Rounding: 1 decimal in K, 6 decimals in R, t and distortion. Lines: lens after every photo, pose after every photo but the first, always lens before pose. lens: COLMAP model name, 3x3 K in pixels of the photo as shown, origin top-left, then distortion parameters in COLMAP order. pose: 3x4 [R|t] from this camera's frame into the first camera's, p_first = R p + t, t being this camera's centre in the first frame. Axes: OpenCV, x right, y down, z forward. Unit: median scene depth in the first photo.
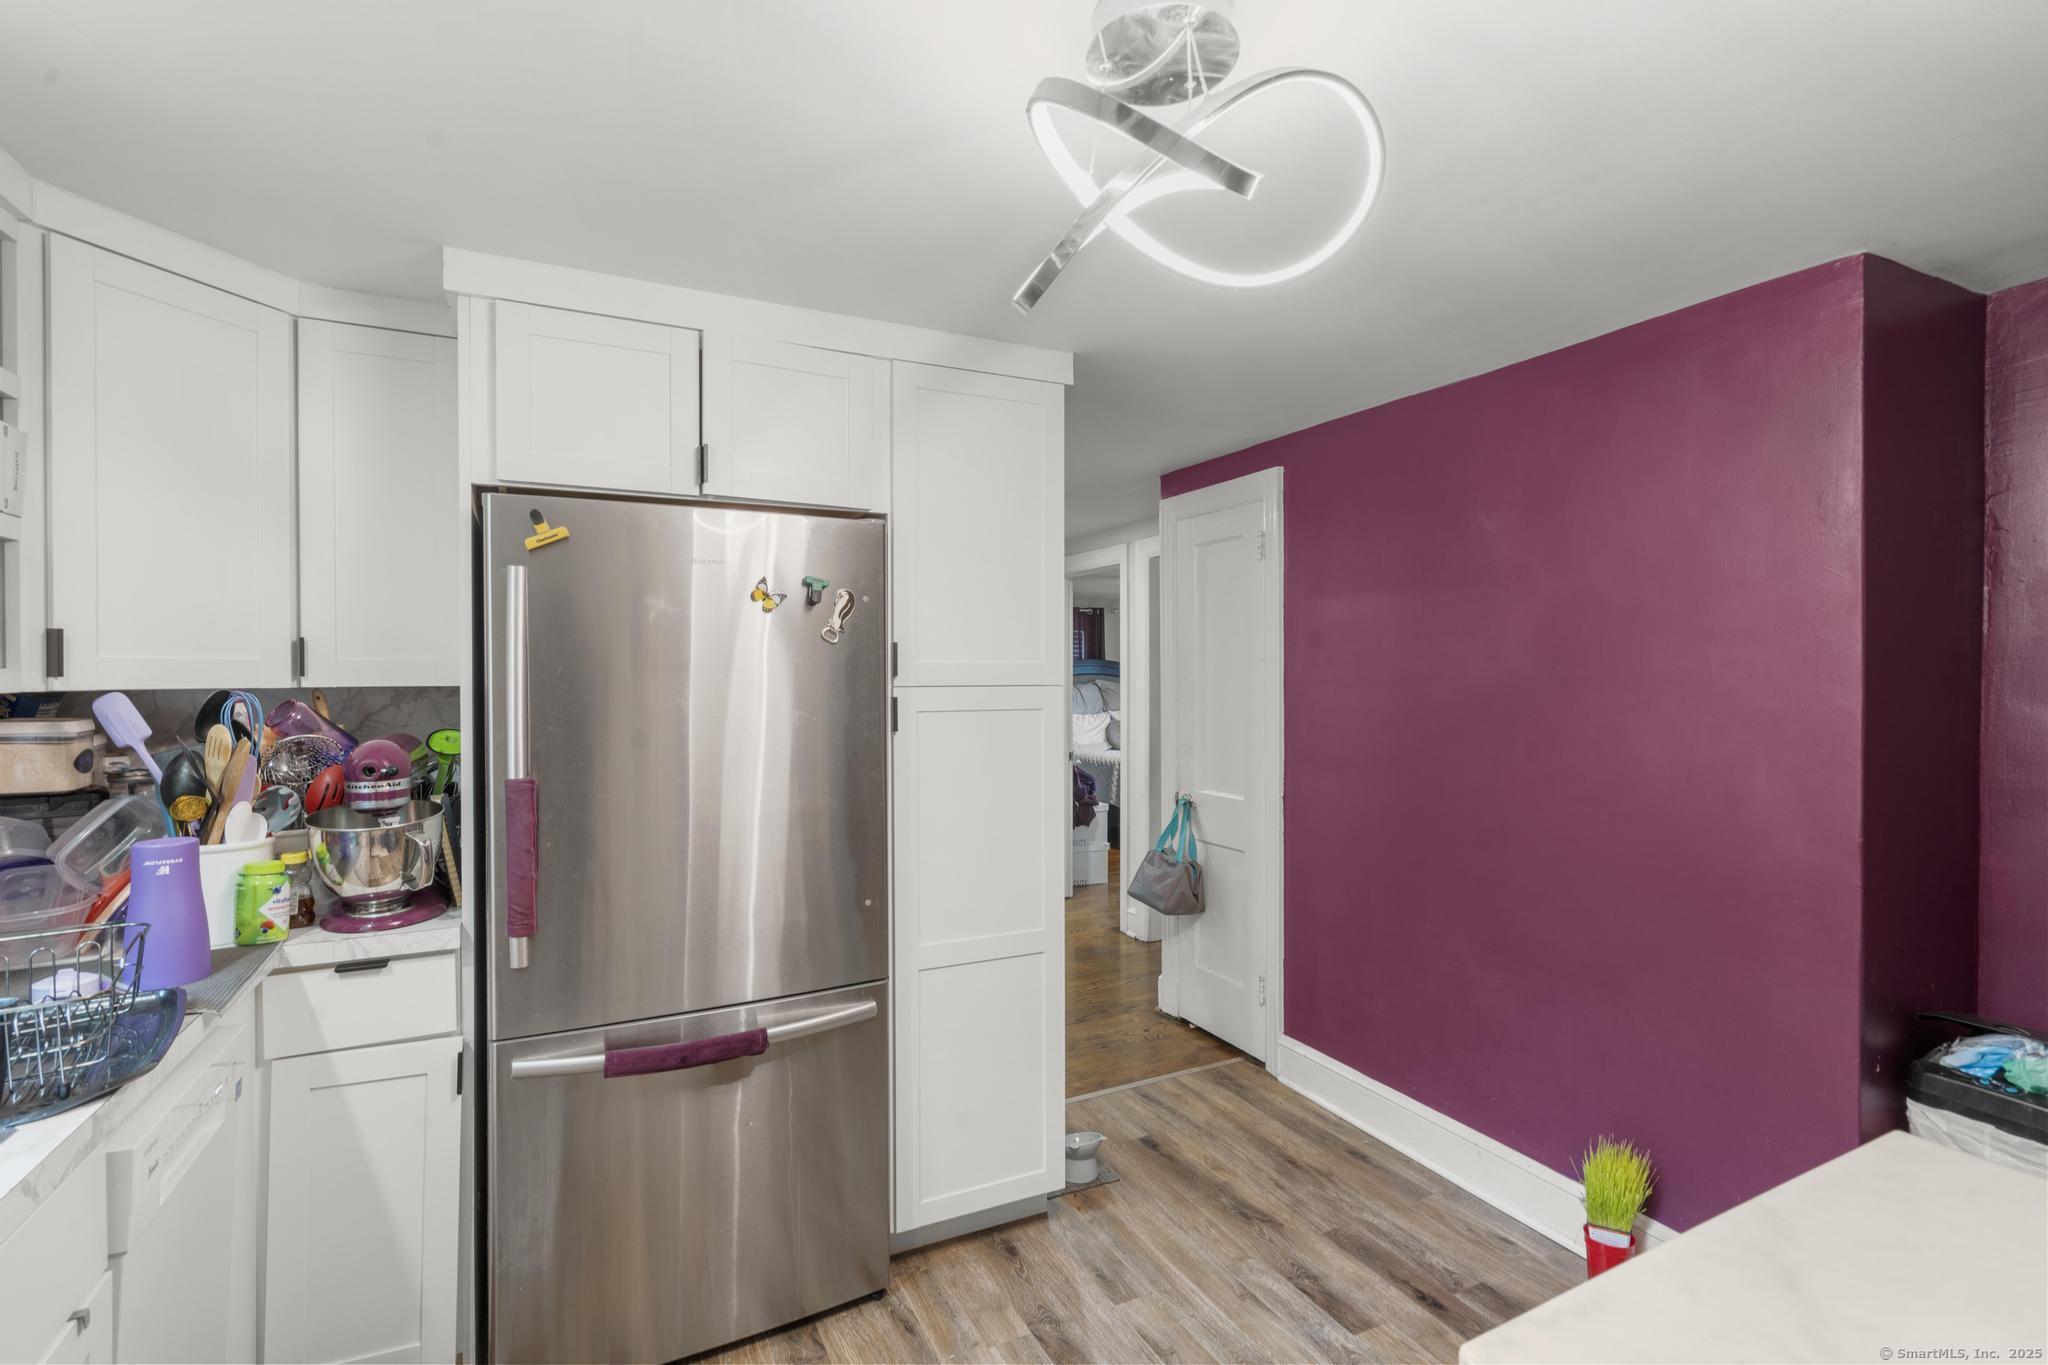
lens RADIAL K [[947.6, 0, 1021.8], [0, 947.6, 678.5], [0, 0, 1]] dist [-0.000548, 0.001002]
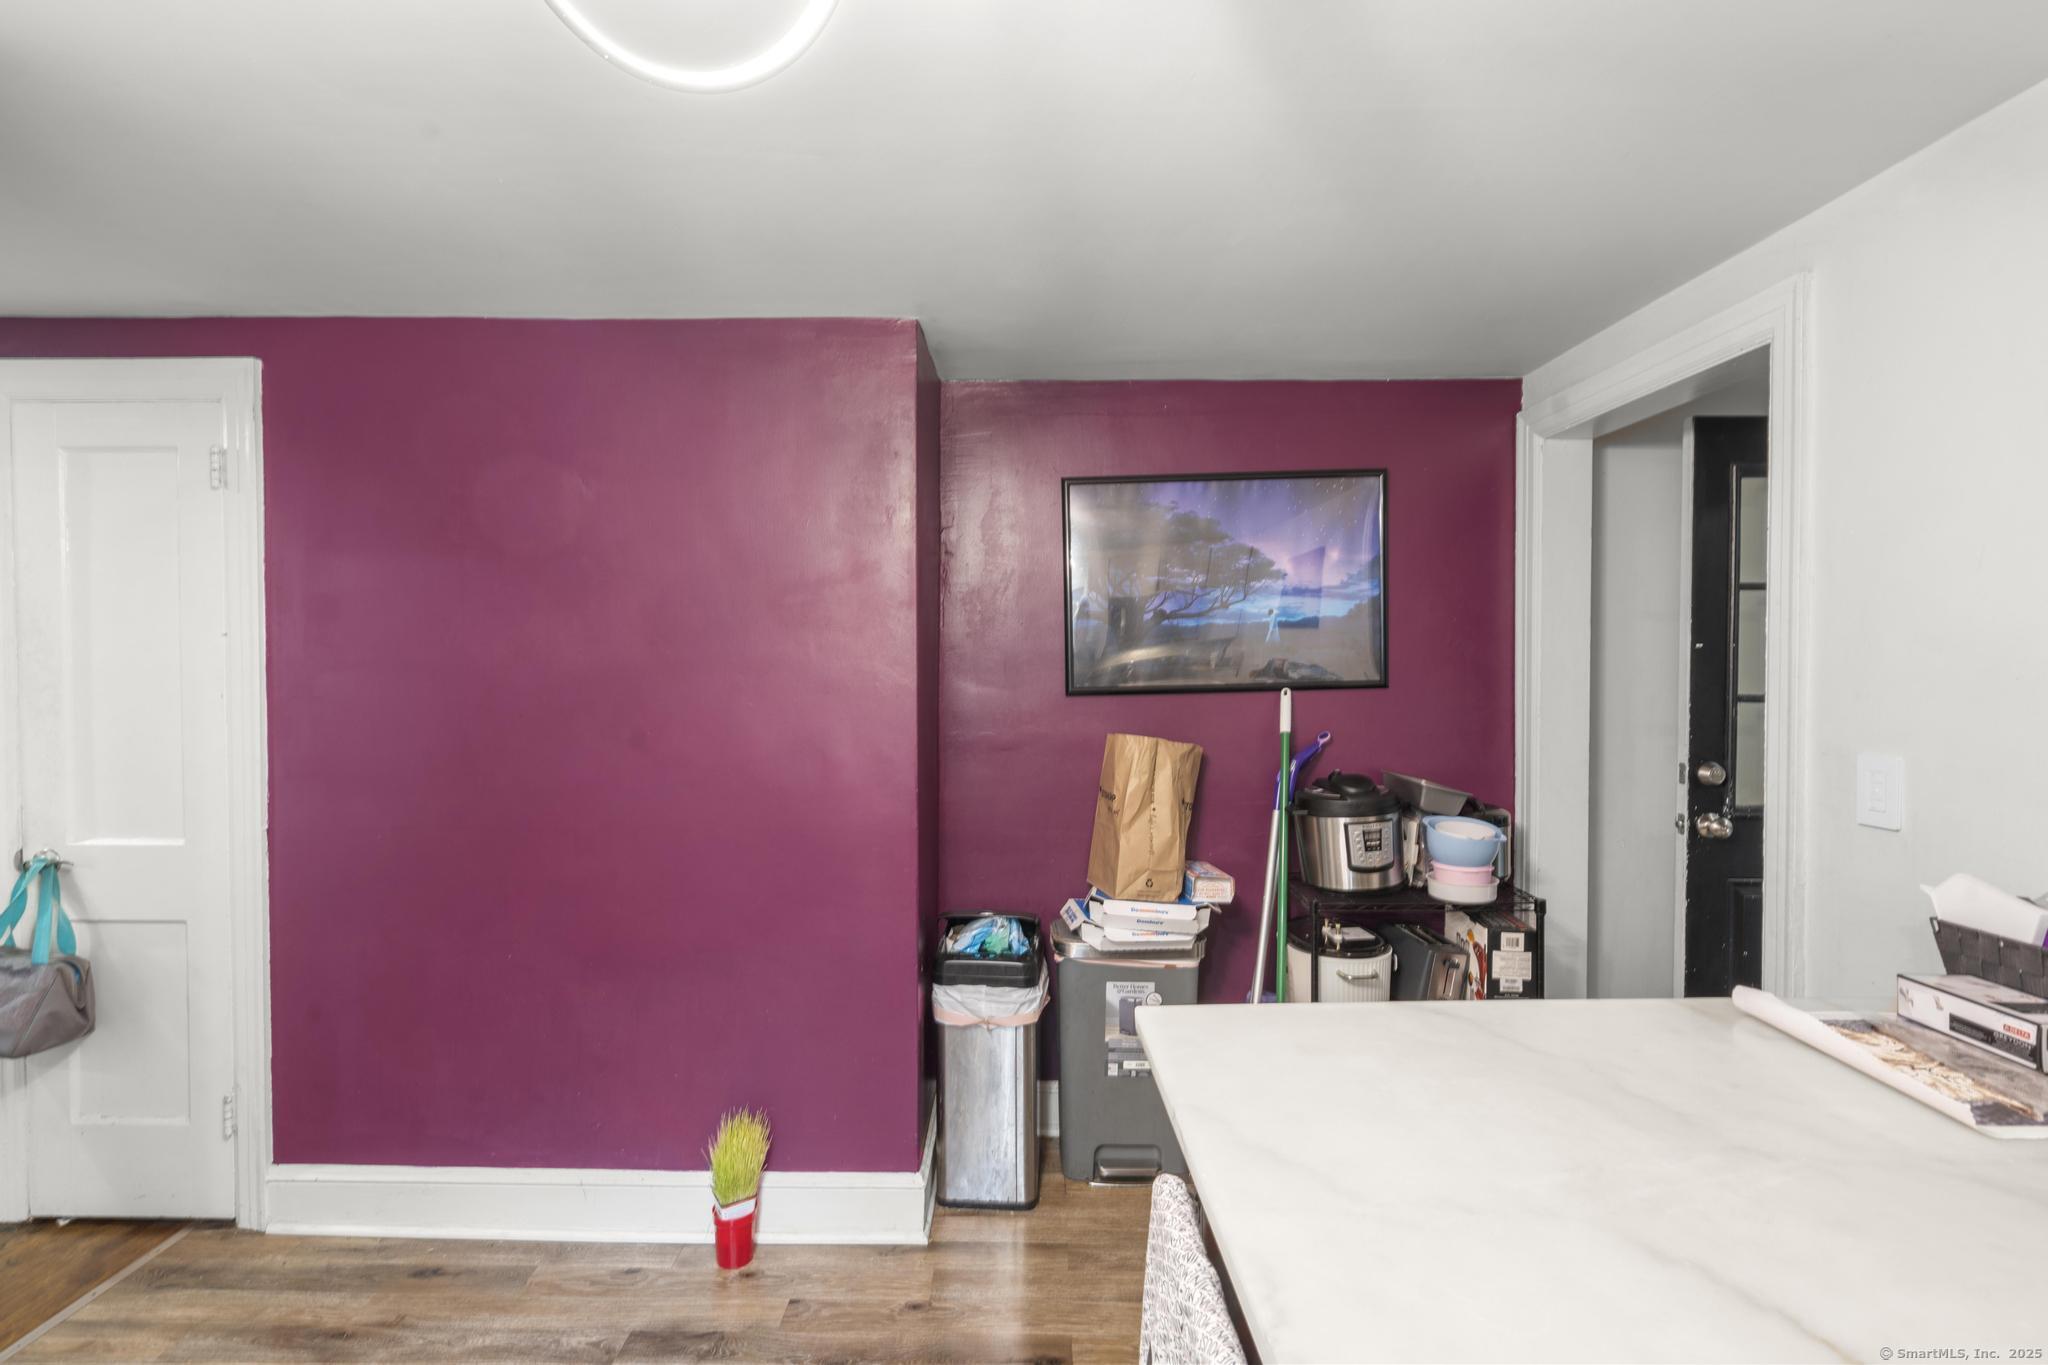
lens RADIAL K [[947.6, 0, 1021.6], [0, 947.6, 674.3], [0, 0, 1]] dist [-0.000548, 0.001002]
pose [[0.455359, -0.010723, 0.890244, -0.100584], [0.001931, 0.999937, 0.011057, 0.001996], [-0.890306, -0.003316, 0.455351, 0.187766]]
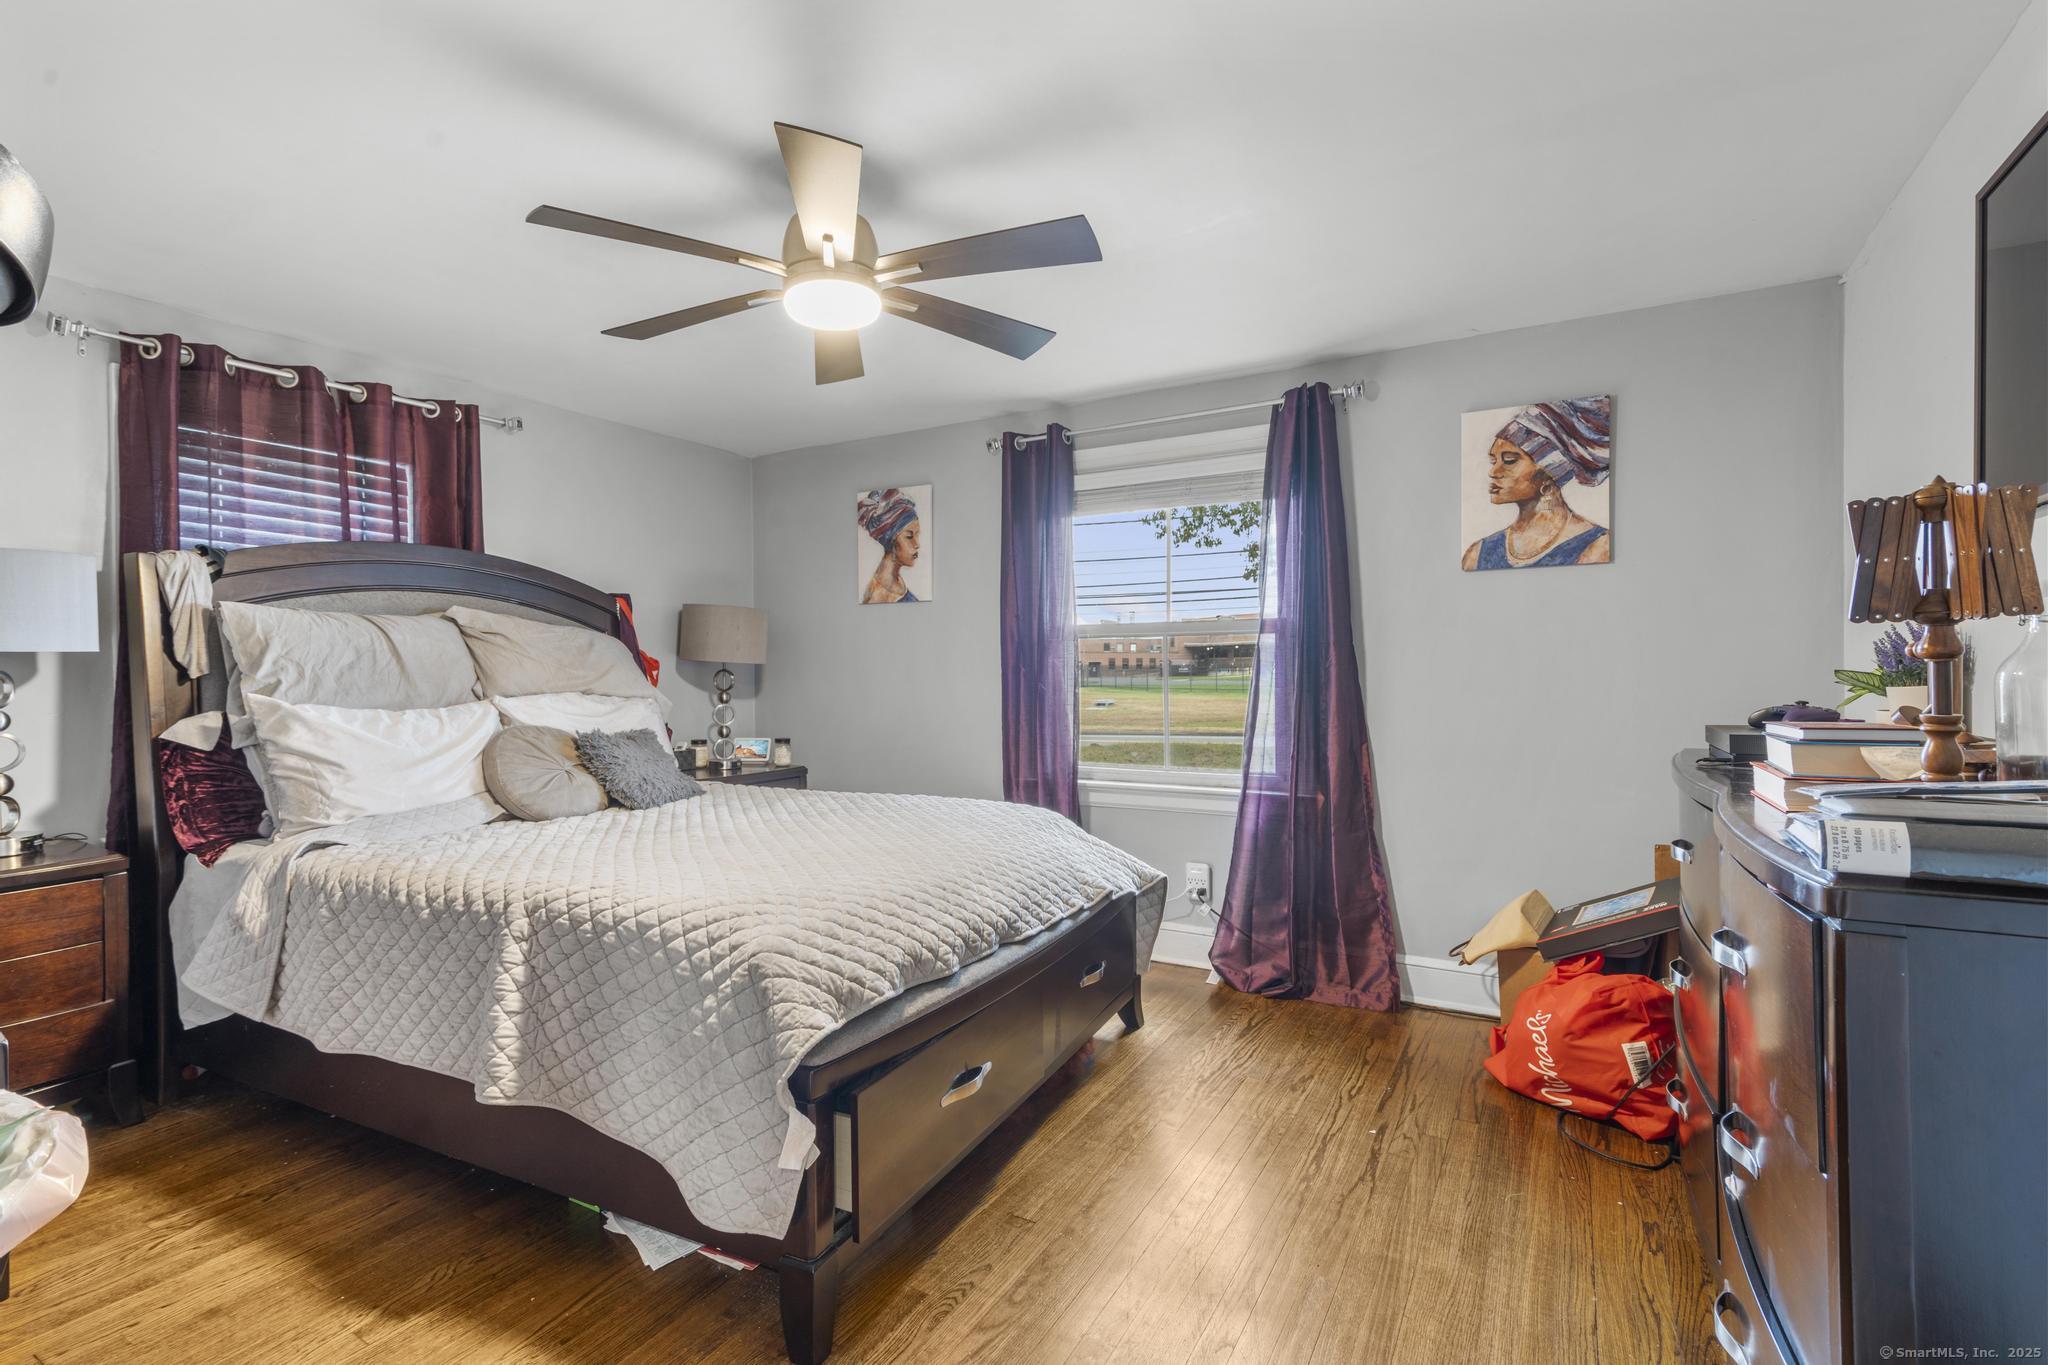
lens RADIAL K [[947.6, 0, 1023.8], [0, 947.6, 675.9], [0, 0, 1]] dist [-0.000548, 0.001002]
pose [[0.828540, 0.001023, 0.559930, 0.079170], [0.001415, 0.999991, -0.003920, 0.037363], [-0.559929, 0.004040, 0.828531, 0.821977]]
